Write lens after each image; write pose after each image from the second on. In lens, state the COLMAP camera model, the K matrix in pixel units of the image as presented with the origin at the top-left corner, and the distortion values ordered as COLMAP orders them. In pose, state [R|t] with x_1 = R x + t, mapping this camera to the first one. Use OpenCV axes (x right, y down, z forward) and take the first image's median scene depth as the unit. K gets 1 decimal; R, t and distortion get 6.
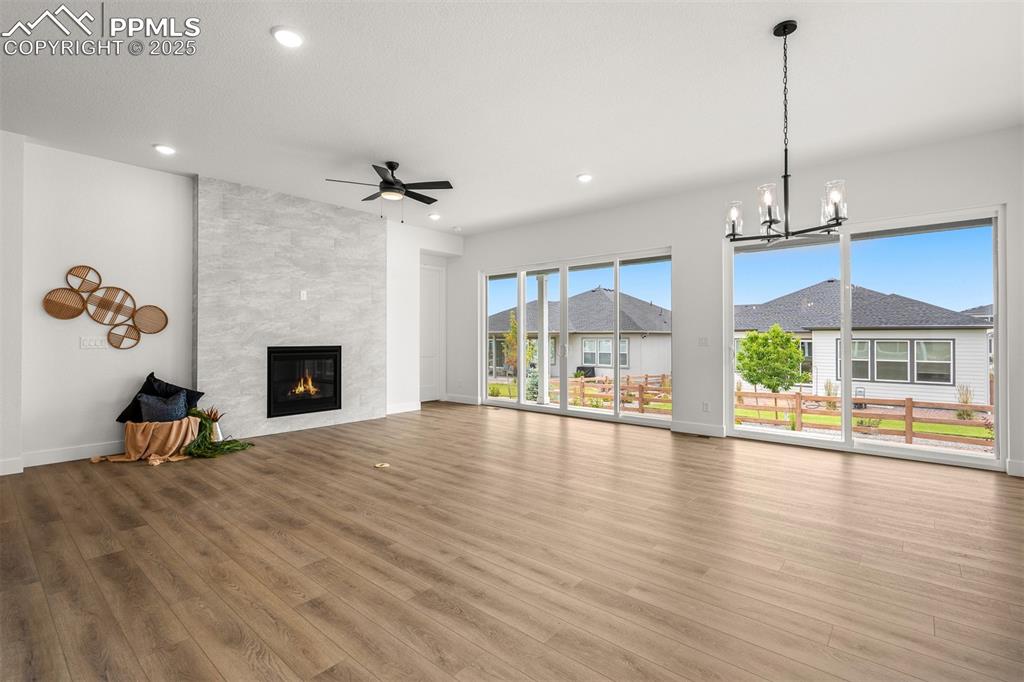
lens RADIAL K [[442.1, 0, 547.9], [0, 442.1, 329.7], [0, 0, 1]] dist [-0.005131, -0.000516]
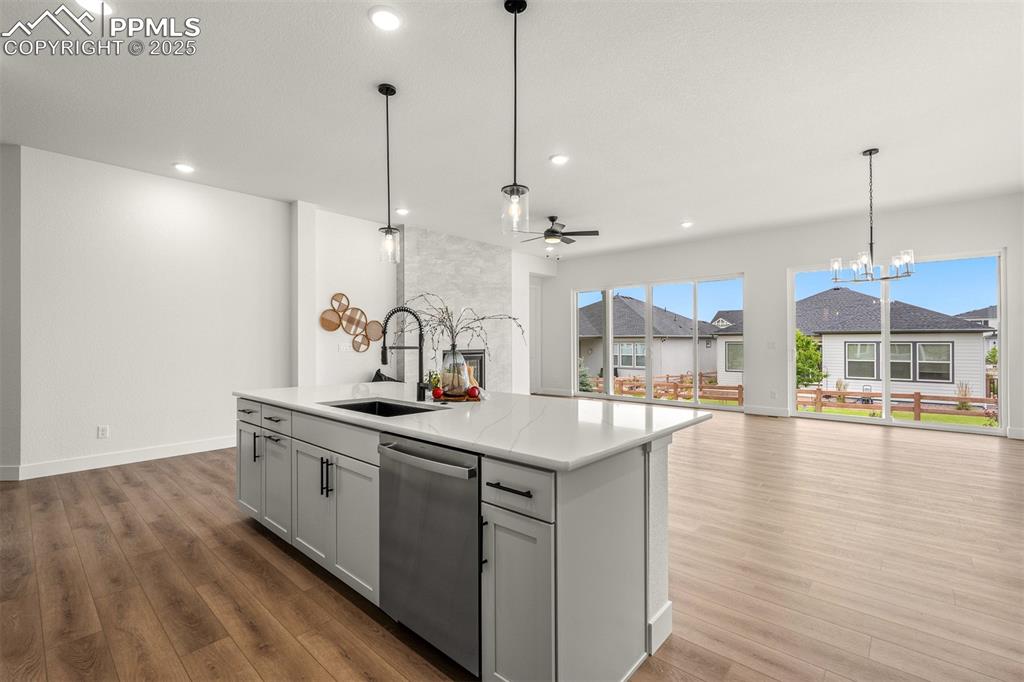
lens RADIAL K [[461.4, 0, 500.4], [0, 461.4, 334.6], [0, 0, 1]] dist [-0.004851, 0.002308]
pose [[0.999866, -0.005205, -0.015508, -0.405176], [0.005247, 0.999983, 0.002670, -0.010930], [0.015494, -0.002751, 0.999876, -0.364522]]
